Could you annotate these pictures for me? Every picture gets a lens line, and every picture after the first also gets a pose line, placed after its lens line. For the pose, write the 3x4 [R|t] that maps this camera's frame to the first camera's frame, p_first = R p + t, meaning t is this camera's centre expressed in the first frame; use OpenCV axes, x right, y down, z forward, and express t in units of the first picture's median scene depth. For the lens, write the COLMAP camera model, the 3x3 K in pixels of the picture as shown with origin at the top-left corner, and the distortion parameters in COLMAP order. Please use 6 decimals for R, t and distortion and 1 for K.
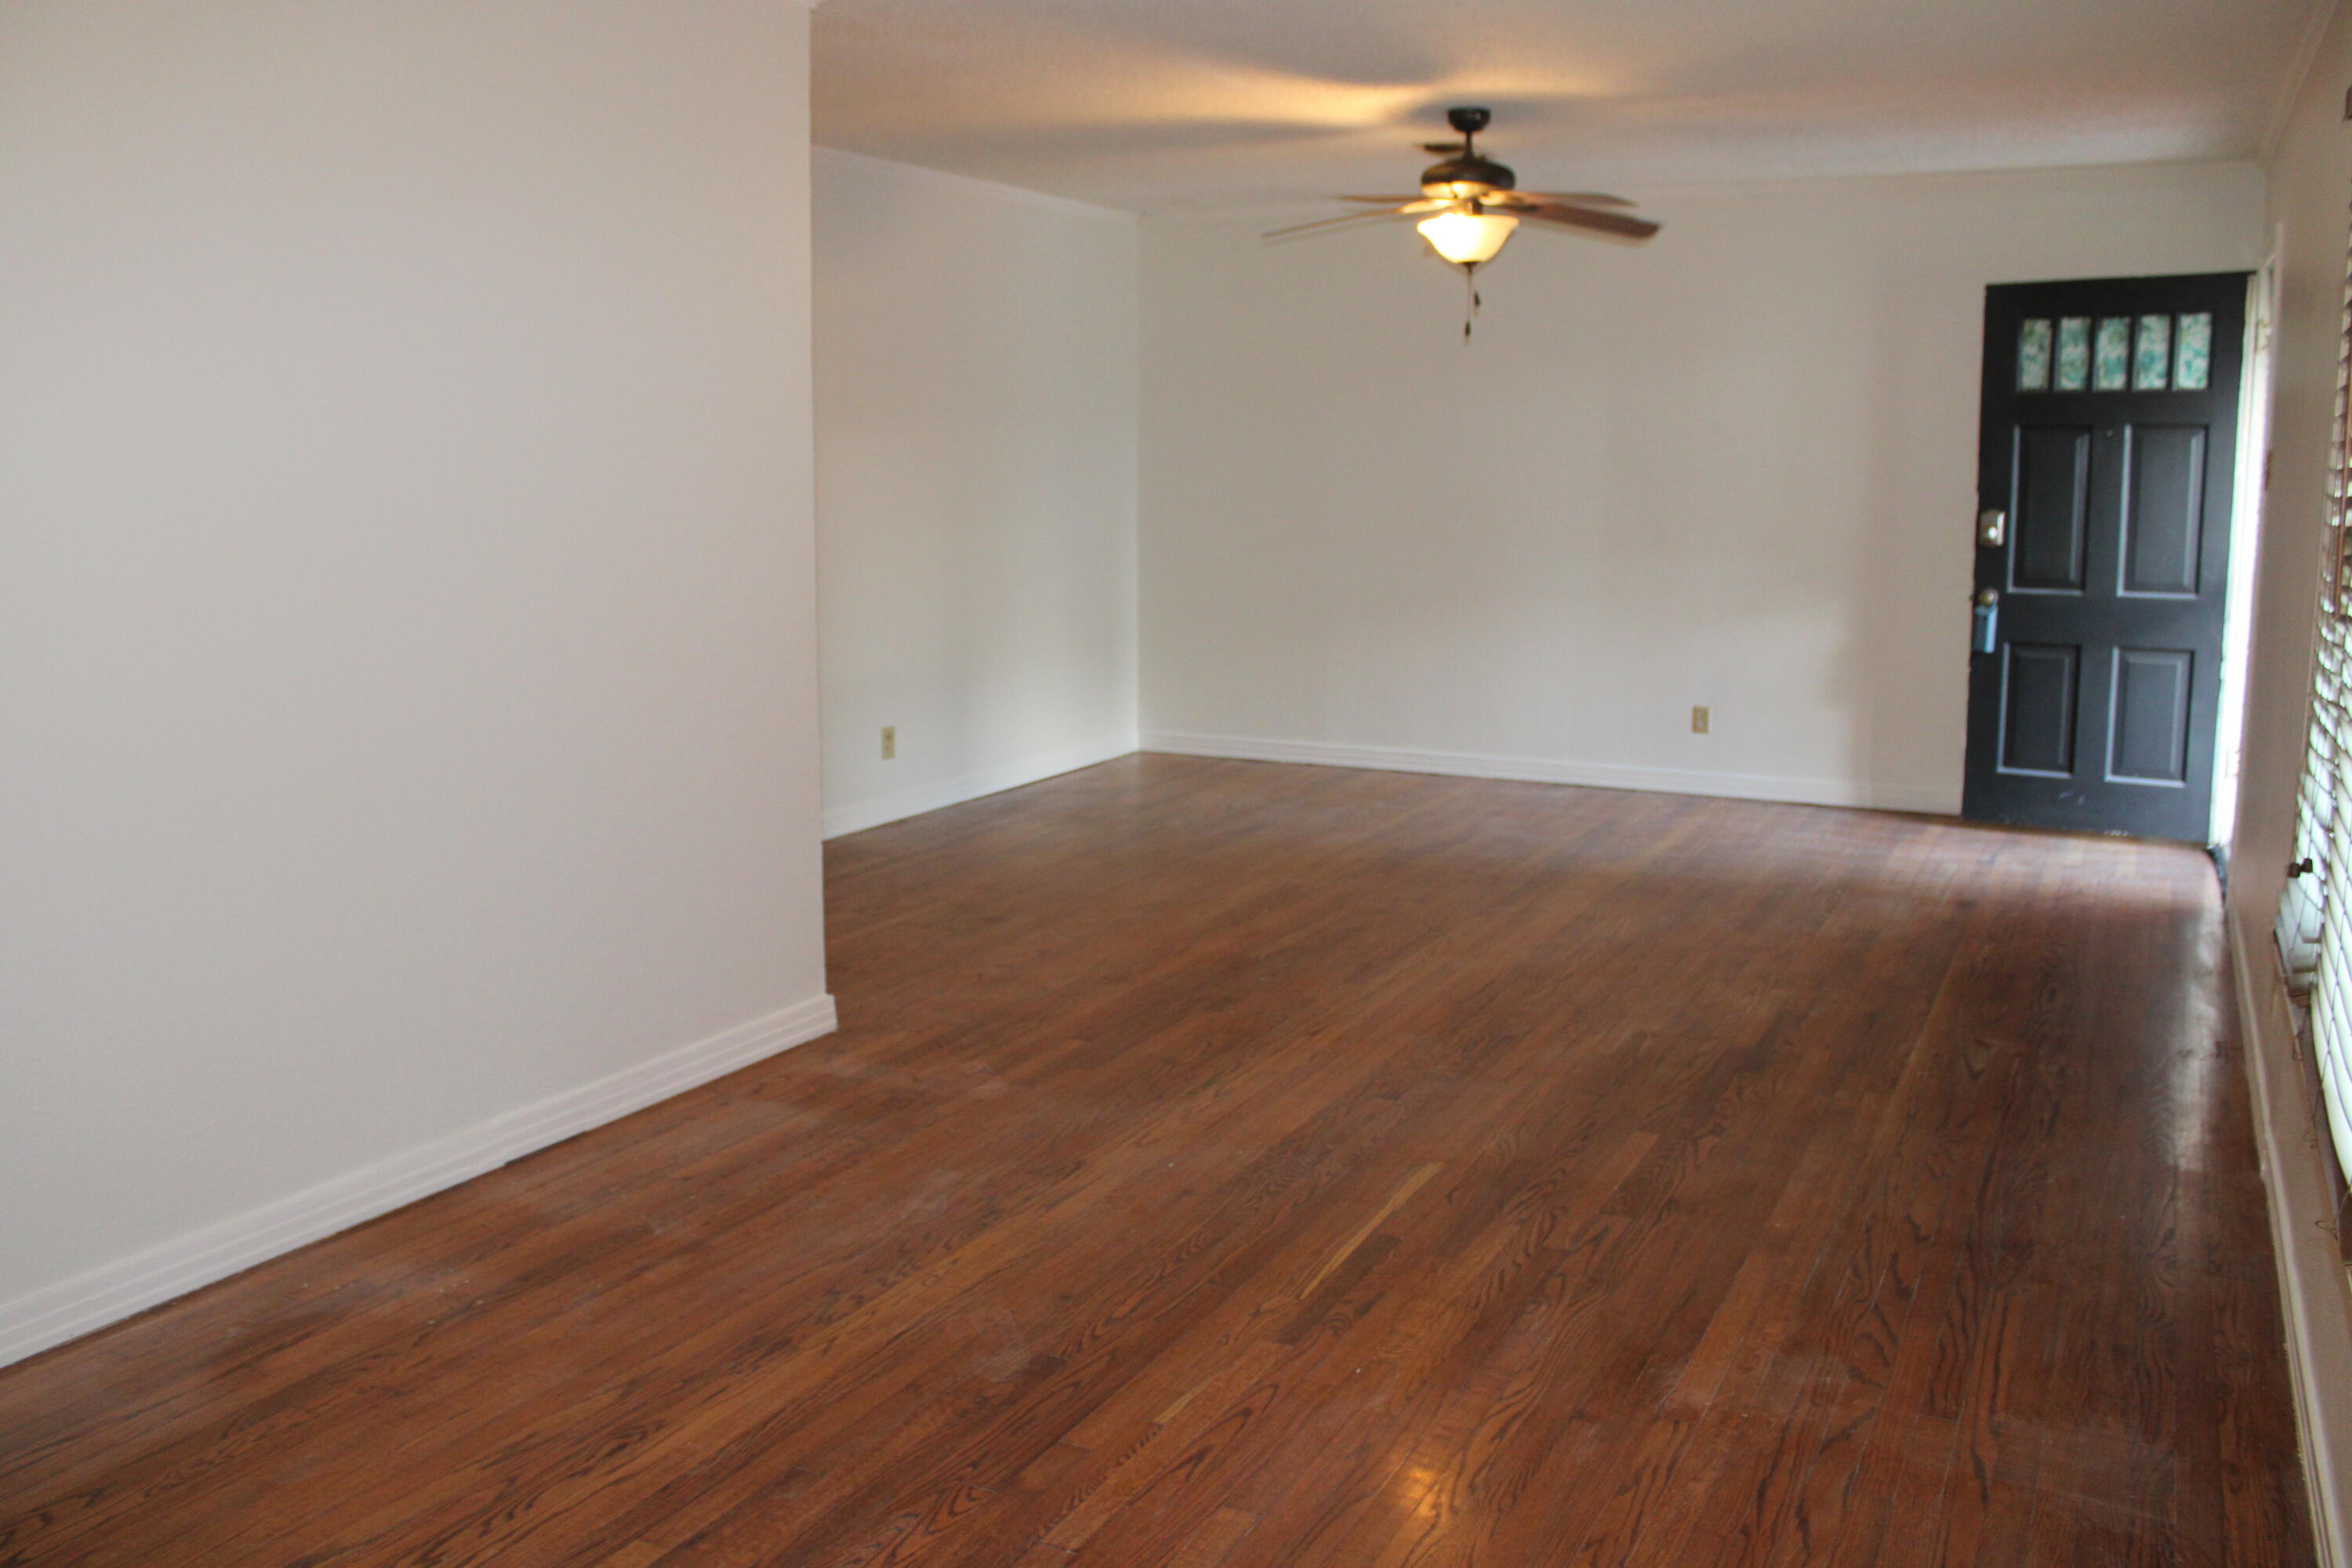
lens RADIAL K [[1951.2, 0, 1176.0], [0, 1951.2, 784.0], [0, 0, 1]] dist [-0.143725, 0.148686]
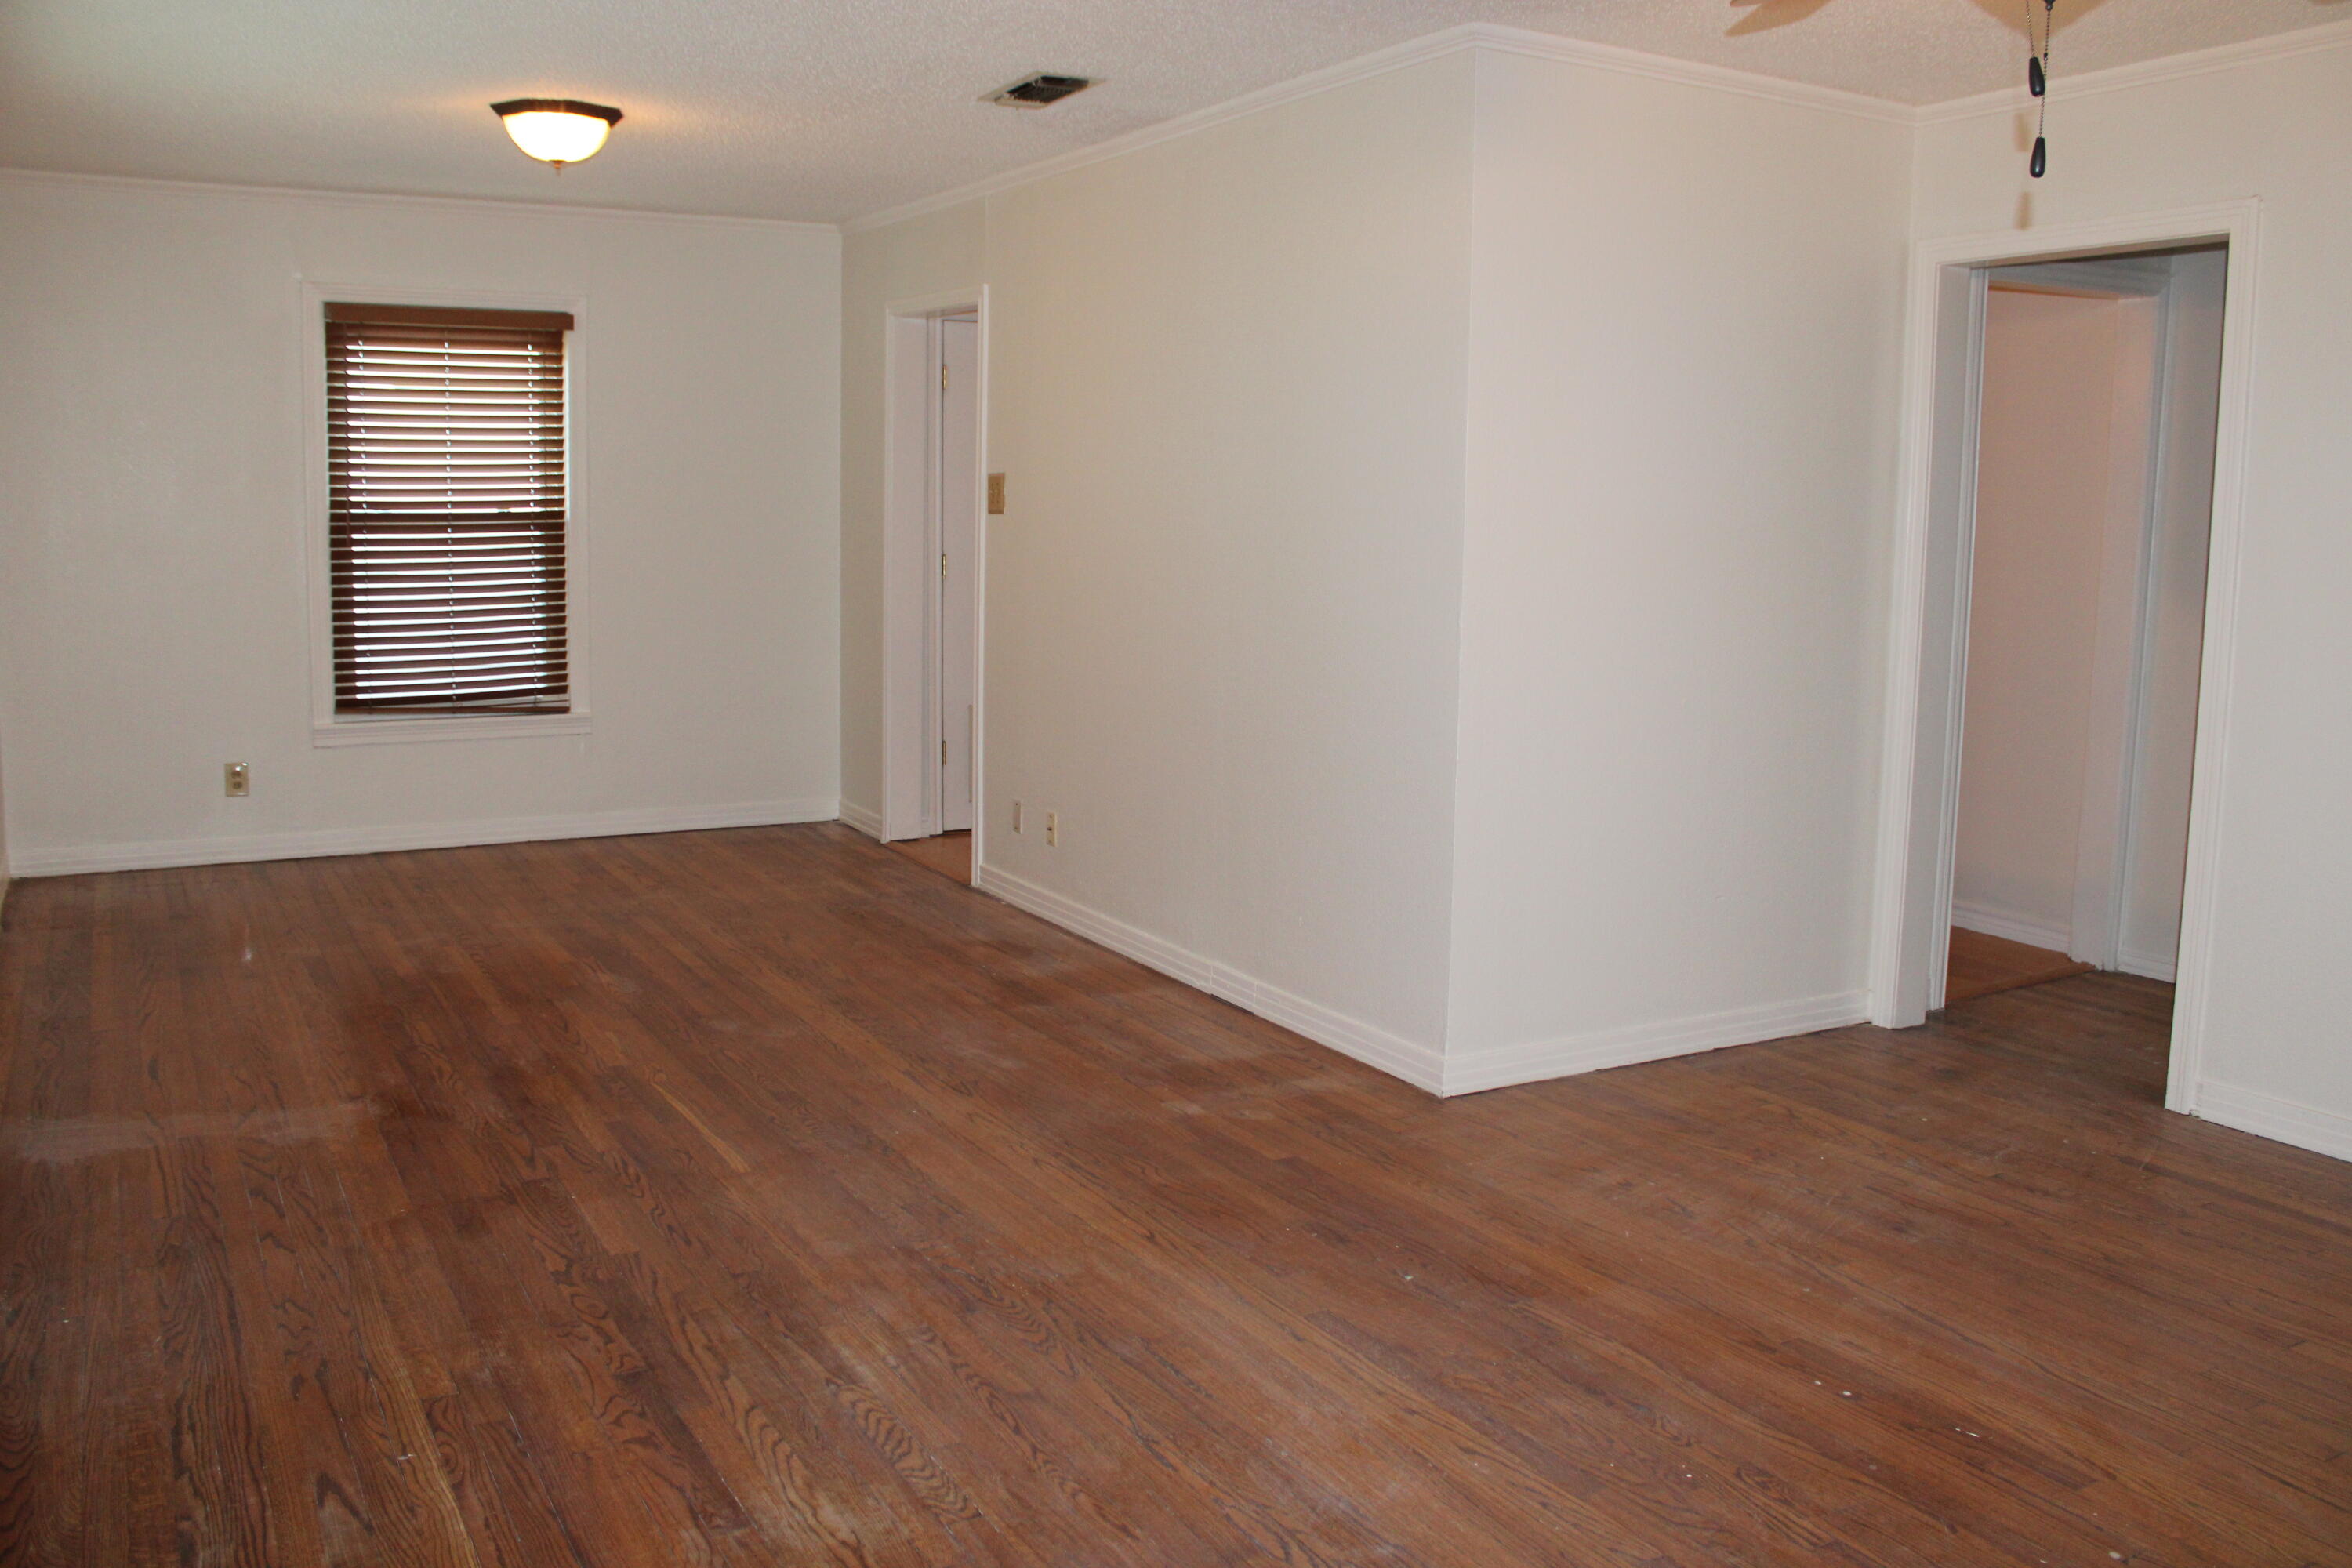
lens RADIAL K [[1951.2, 0, 1176.0], [0, 1951.2, 784.0], [0, 0, 1]] dist [-0.143725, 0.148686]
pose [[-0.551116, 0.106209, -0.827641, 0.797687], [-0.152445, 0.962357, 0.225008, -0.258778], [0.820385, 0.250175, -0.514180, 1.579873]]
